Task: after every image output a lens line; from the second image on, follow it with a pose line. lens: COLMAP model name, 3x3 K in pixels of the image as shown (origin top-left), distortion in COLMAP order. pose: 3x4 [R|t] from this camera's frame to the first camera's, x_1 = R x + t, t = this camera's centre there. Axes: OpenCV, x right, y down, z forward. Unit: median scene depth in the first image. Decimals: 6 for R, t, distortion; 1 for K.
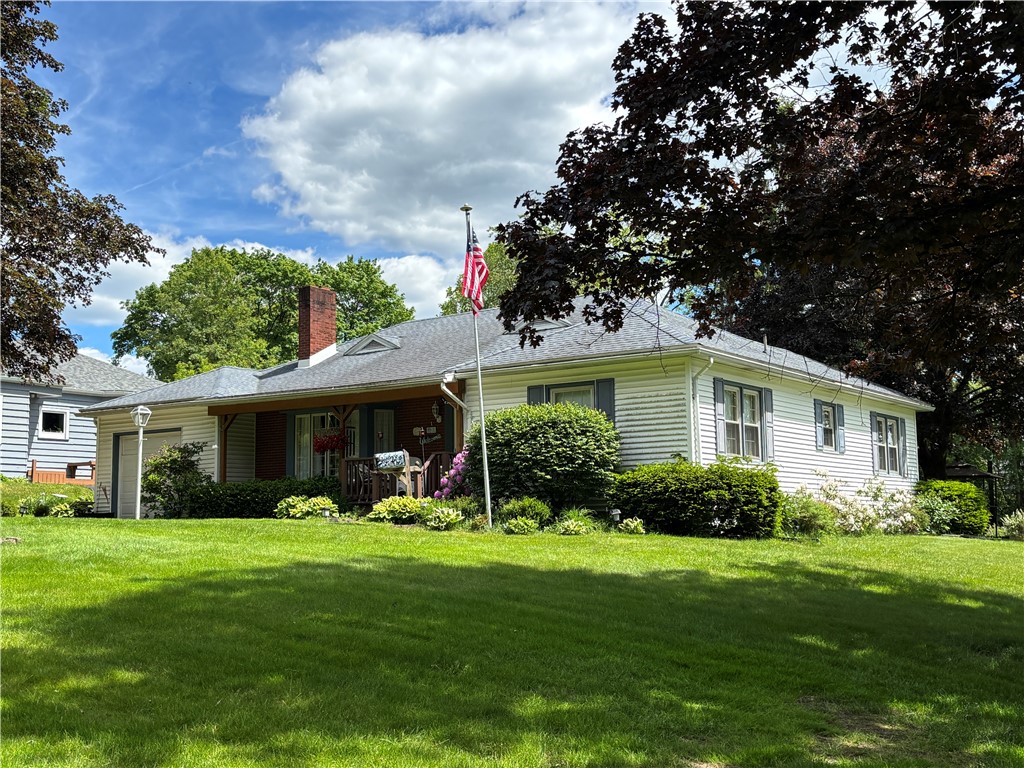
lens RADIAL K [[1207.7, 0, 509.8], [0, 1207.7, 379.0], [0, 0, 1]] dist [0.111855, 0.000000]
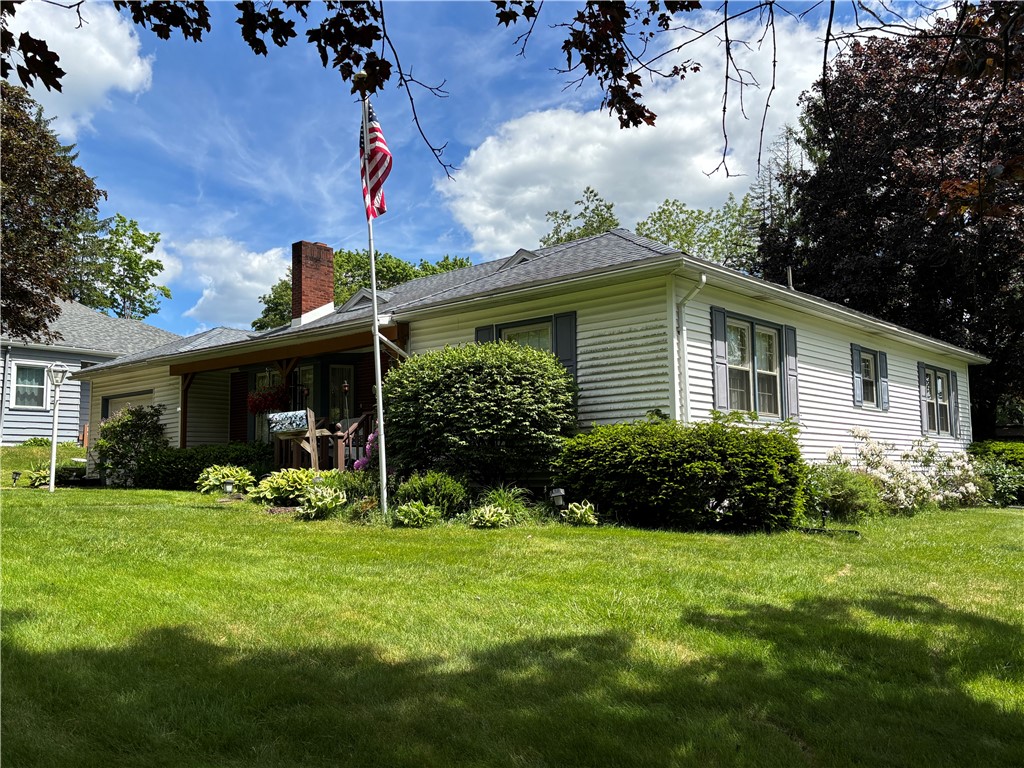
lens RADIAL K [[903.2, 0, 511.0], [0, 903.2, 393.2], [0, 0, 1]] dist [0.065880, -0.046881]
pose [[0.994037, -0.010263, -0.108556, 0.107995], [0.013677, 0.999433, 0.030756, 0.033227], [0.108179, -0.032057, 0.993614, 0.442134]]
